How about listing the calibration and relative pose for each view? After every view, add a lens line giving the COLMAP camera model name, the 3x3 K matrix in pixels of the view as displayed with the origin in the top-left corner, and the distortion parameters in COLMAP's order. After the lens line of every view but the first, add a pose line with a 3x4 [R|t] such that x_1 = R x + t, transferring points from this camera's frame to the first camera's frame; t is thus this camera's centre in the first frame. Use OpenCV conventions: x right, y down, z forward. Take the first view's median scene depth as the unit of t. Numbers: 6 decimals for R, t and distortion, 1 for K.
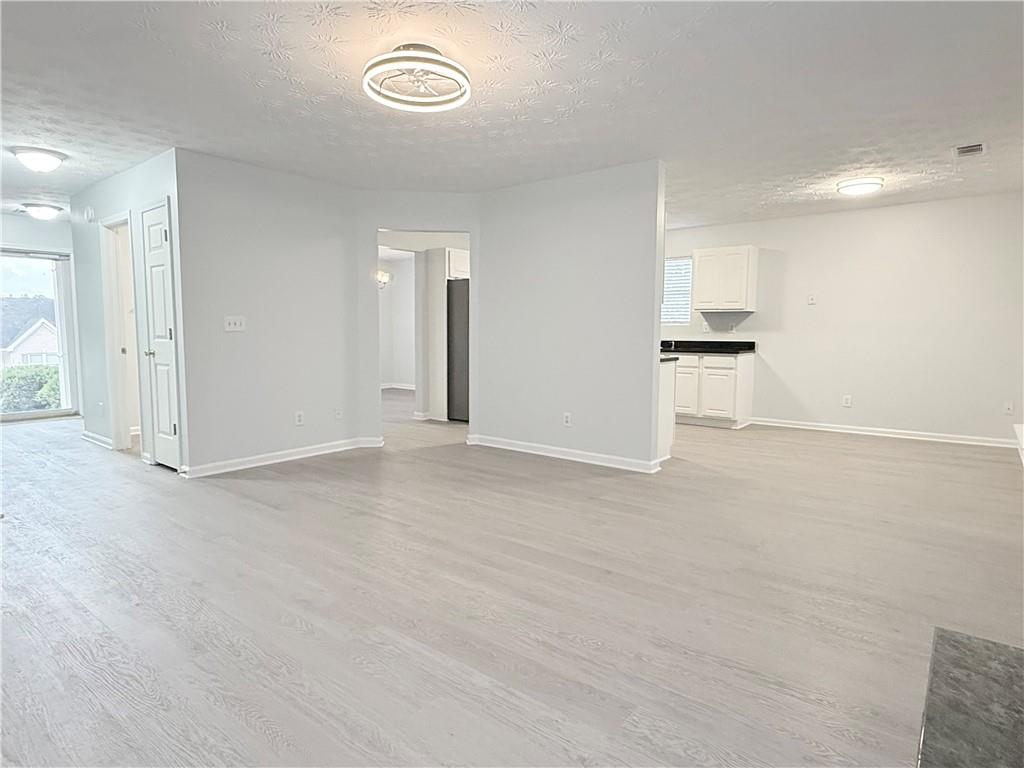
lens RADIAL K [[580.6, 0, 509.1], [0, 580.6, 382.4], [0, 0, 1]] dist [-0.004622, -0.001112]
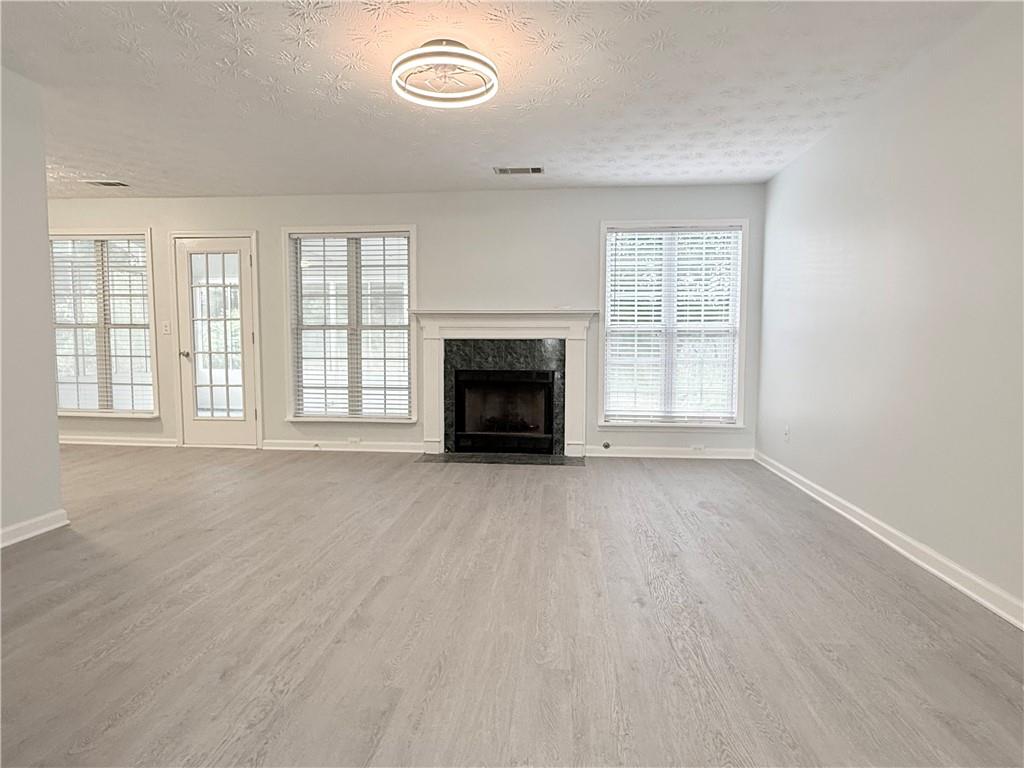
lens RADIAL K [[580.6, 0, 509.1], [0, 580.6, 382.4], [0, 0, 1]] dist [-0.004622, -0.001112]
pose [[-0.547895, -0.066159, 0.833927, -0.799583], [0.069365, 0.989842, 0.124102, -0.085273], [-0.833666, 0.125840, -0.537741, 1.112868]]
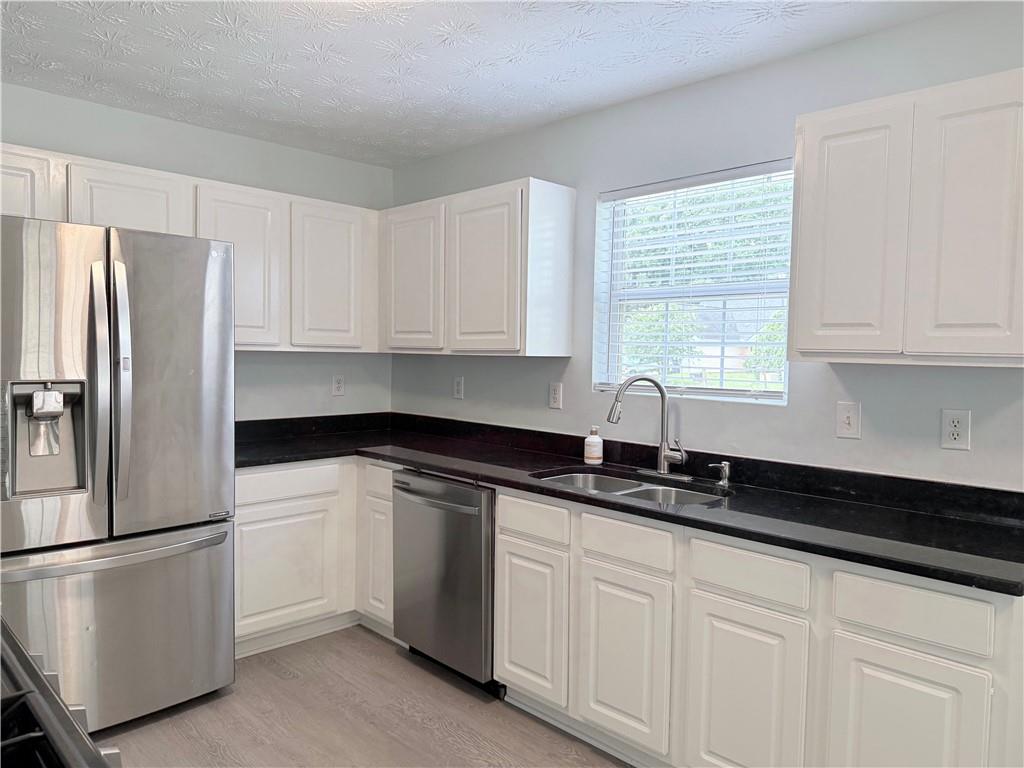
lens RADIAL K [[720.5, 0, 512.5], [0, 720.5, 378.1], [0, 0, 1]] dist [0.078463, -0.139731]
pose [[0.994418, 0.026911, -0.102023, 0.434237], [-0.031855, 0.998380, -0.047142, -0.180632], [0.100589, 0.050129, 0.993664, 1.284601]]
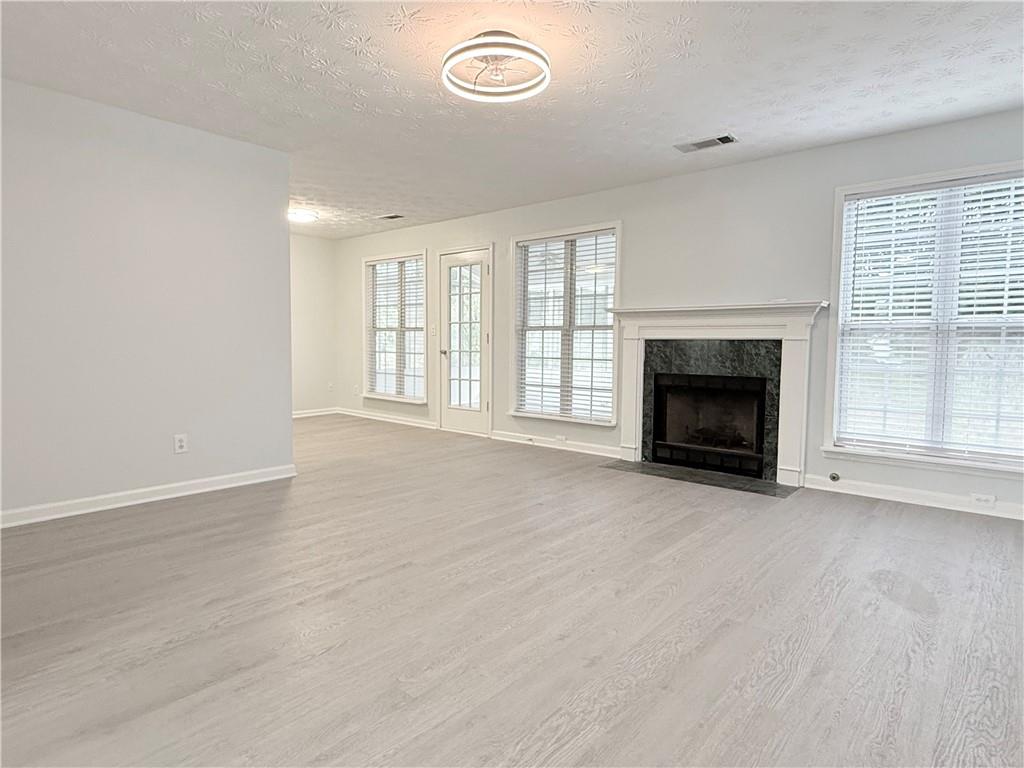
lens RADIAL K [[580.6, 0, 509.1], [0, 580.6, 382.4], [0, 0, 1]] dist [-0.004622, -0.001112]
pose [[0.042057, -0.074154, 0.996360, -0.859955], [0.083313, 0.994029, 0.070464, -0.046230], [-0.995635, 0.080047, 0.047984, 0.715477]]
